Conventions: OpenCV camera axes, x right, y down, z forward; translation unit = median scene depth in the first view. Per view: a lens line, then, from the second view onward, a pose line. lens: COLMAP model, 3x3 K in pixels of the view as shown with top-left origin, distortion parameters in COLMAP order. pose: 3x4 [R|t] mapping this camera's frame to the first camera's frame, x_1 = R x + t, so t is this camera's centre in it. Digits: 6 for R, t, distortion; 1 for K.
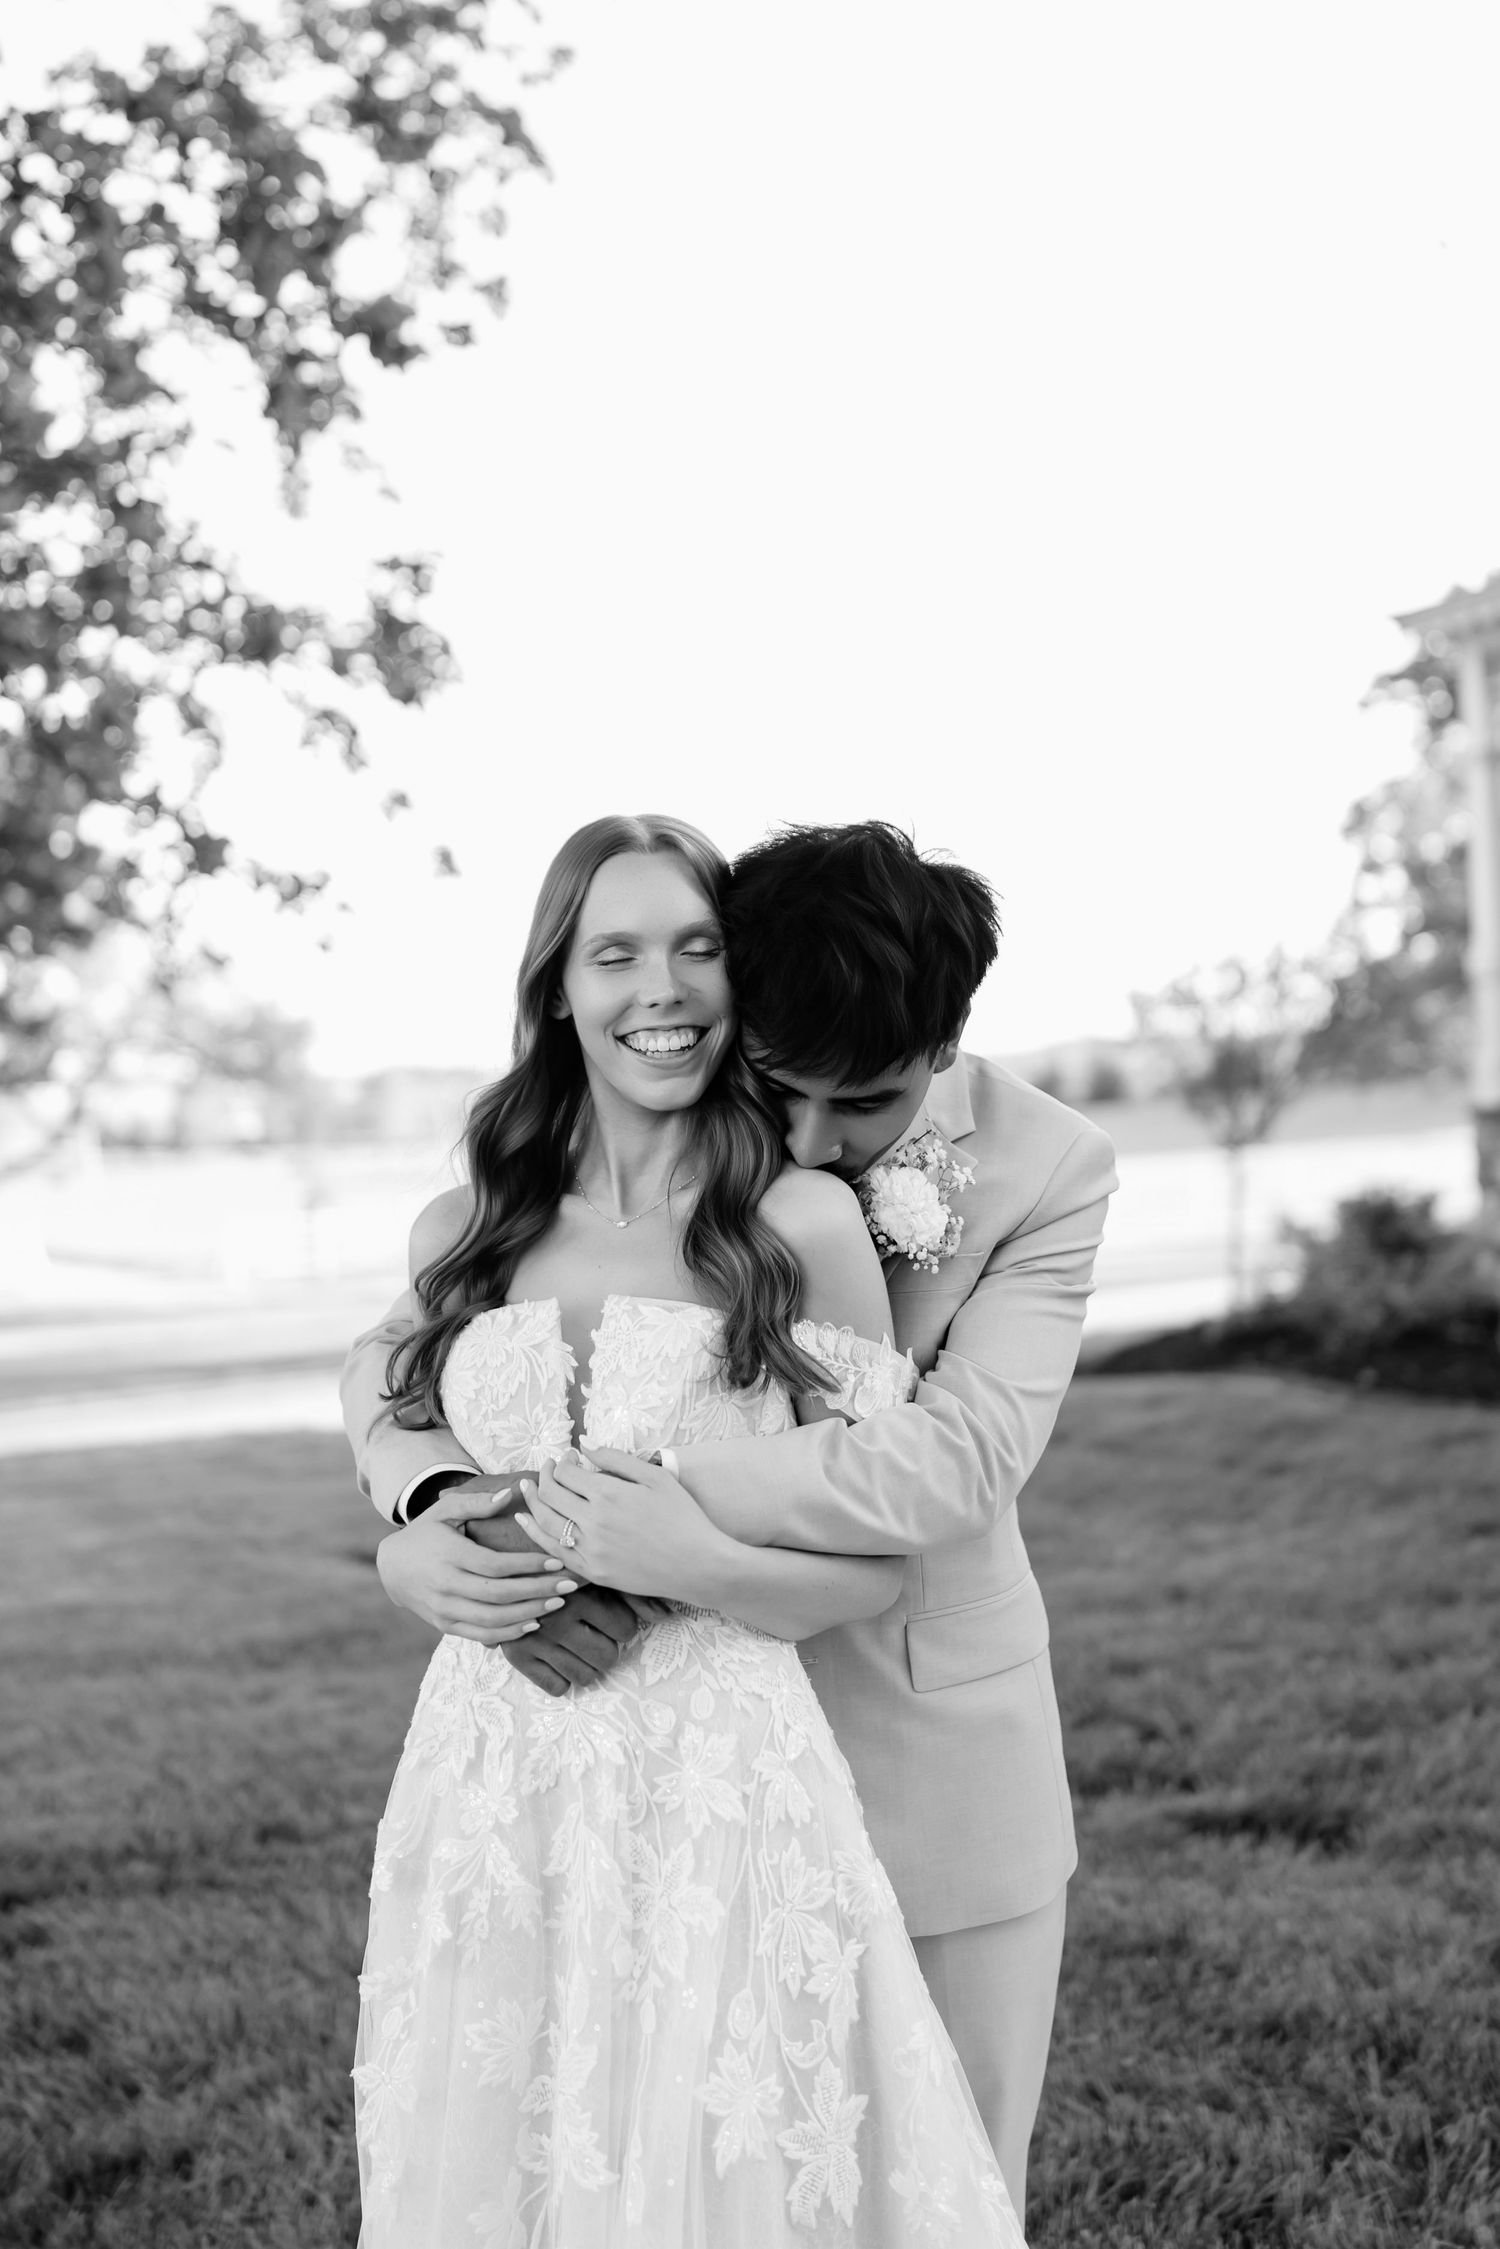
lens RADIAL K [[2196.1, 0, 747.9], [0, 2196.1, 1180.5], [0, 0, 1]] dist [-0.014938, 0.018468]
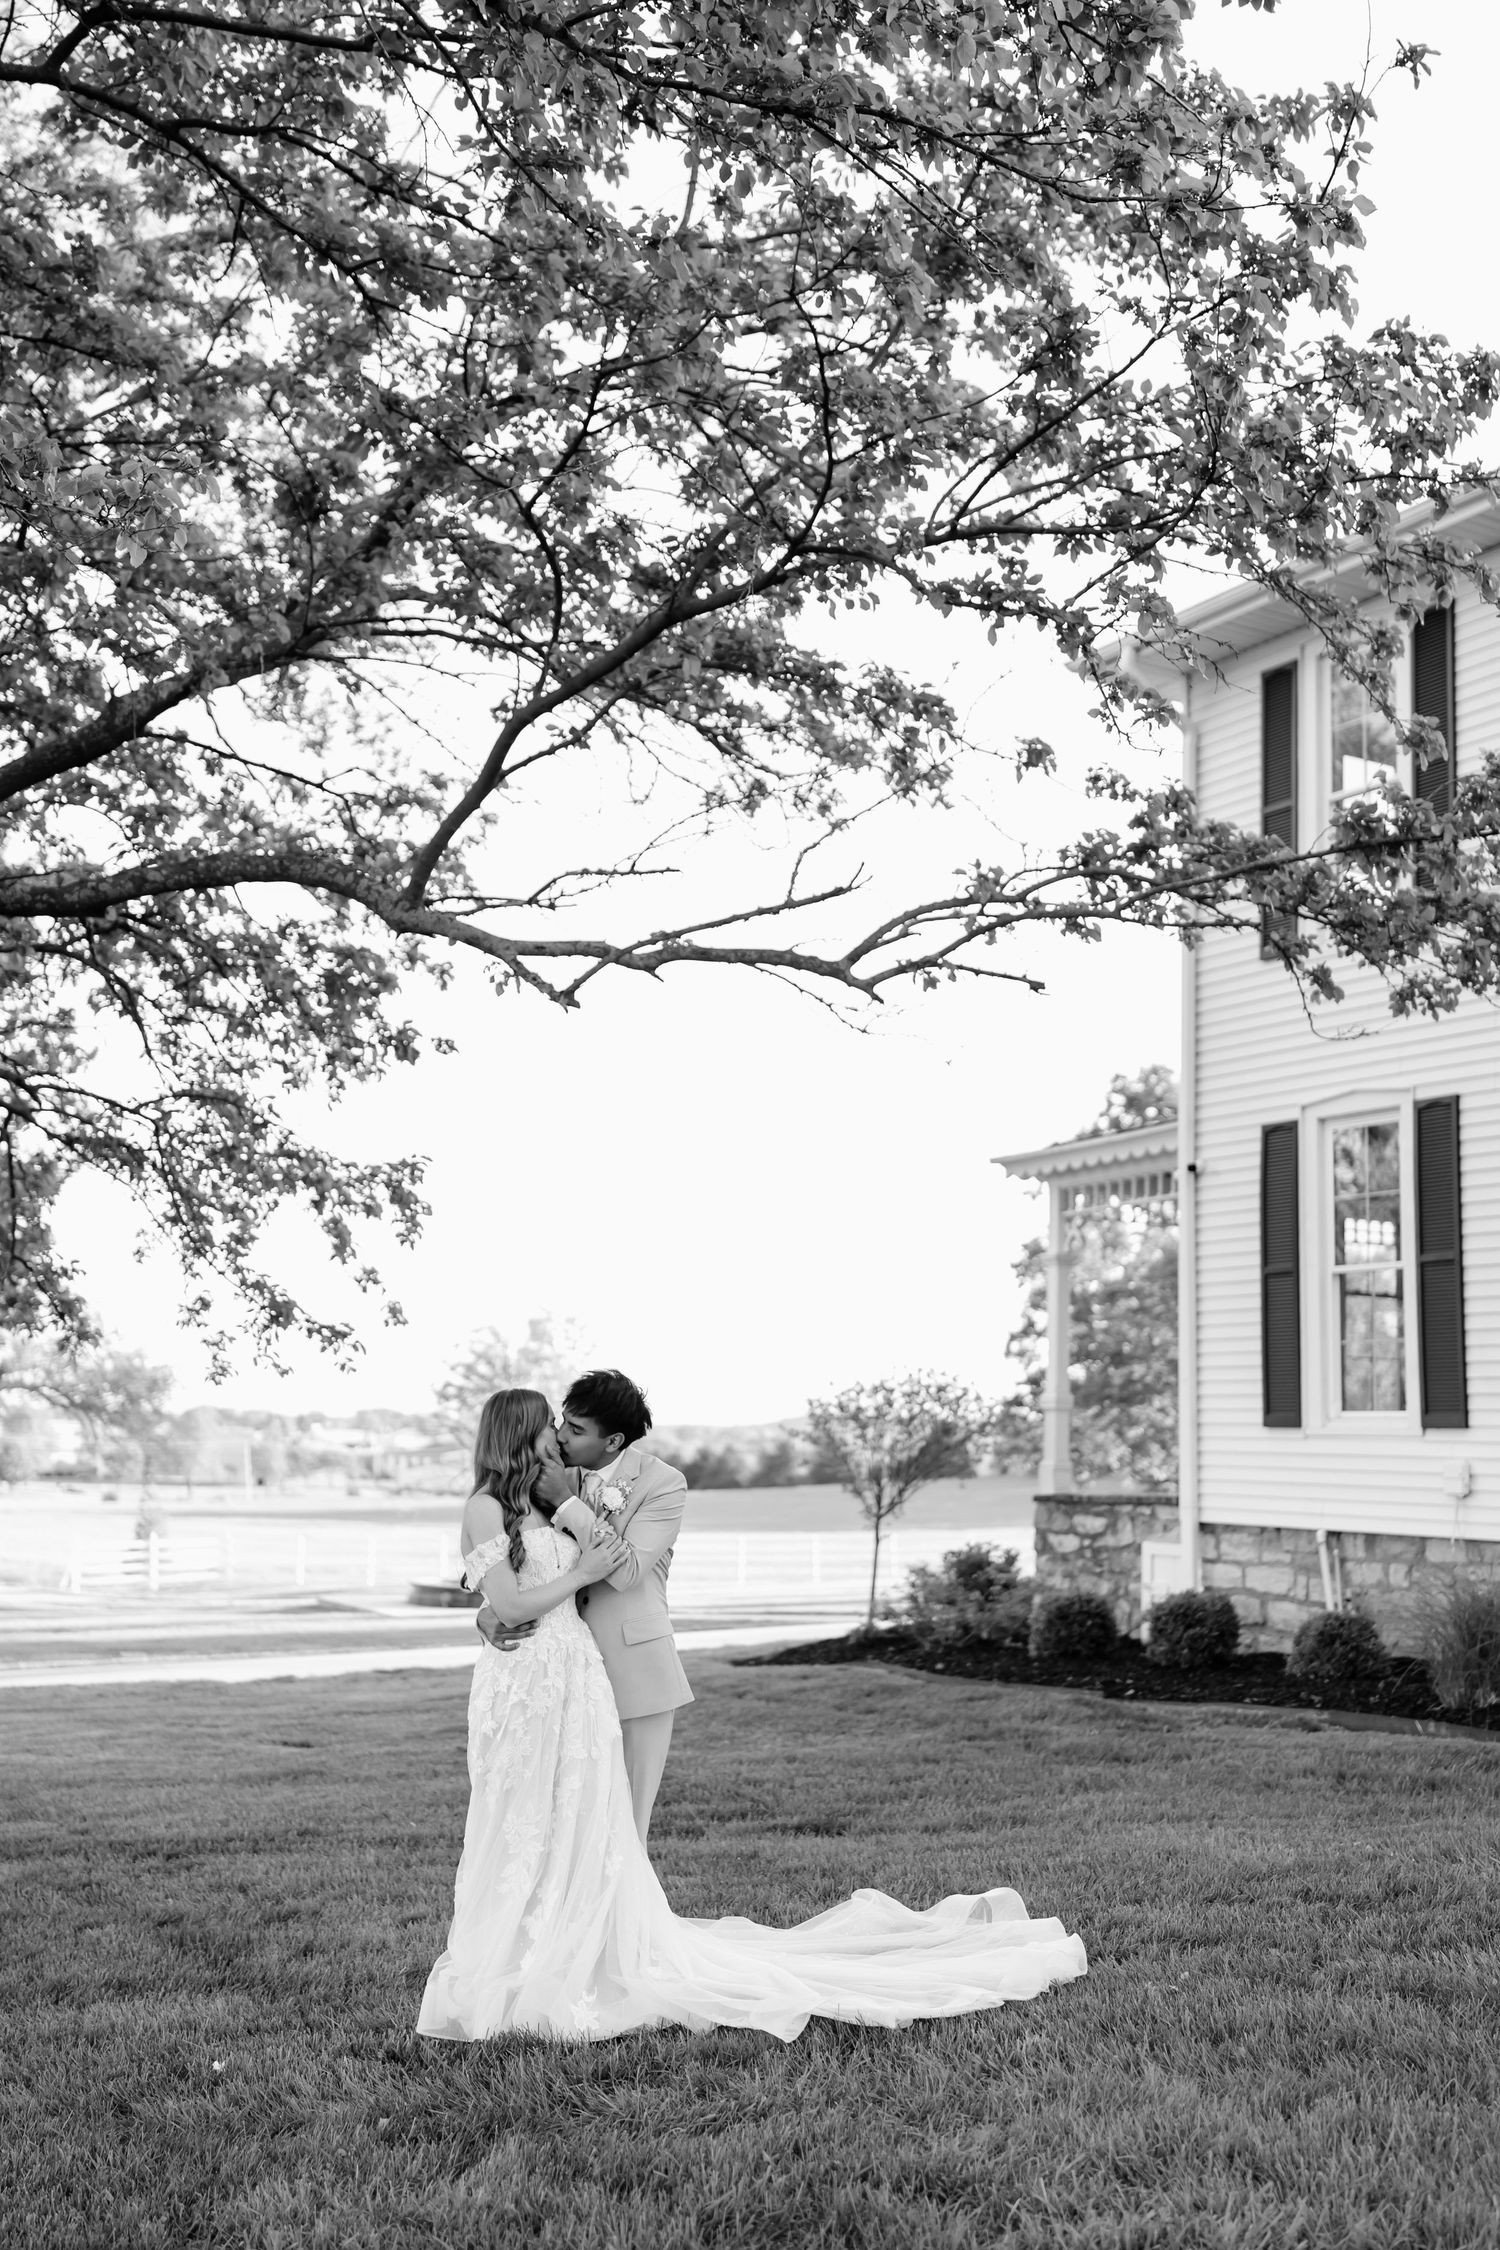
lens RADIAL K [[2197.1, 0, 747.9], [0, 2197.1, 1181.0], [0, 0, 1]] dist [-0.014938, 0.018468]
pose [[0.991821, 0.069402, 0.107116, -0.038875], [-0.050652, 0.984352, -0.168776, 0.019841], [-0.117153, 0.161970, 0.979817, -0.511126]]
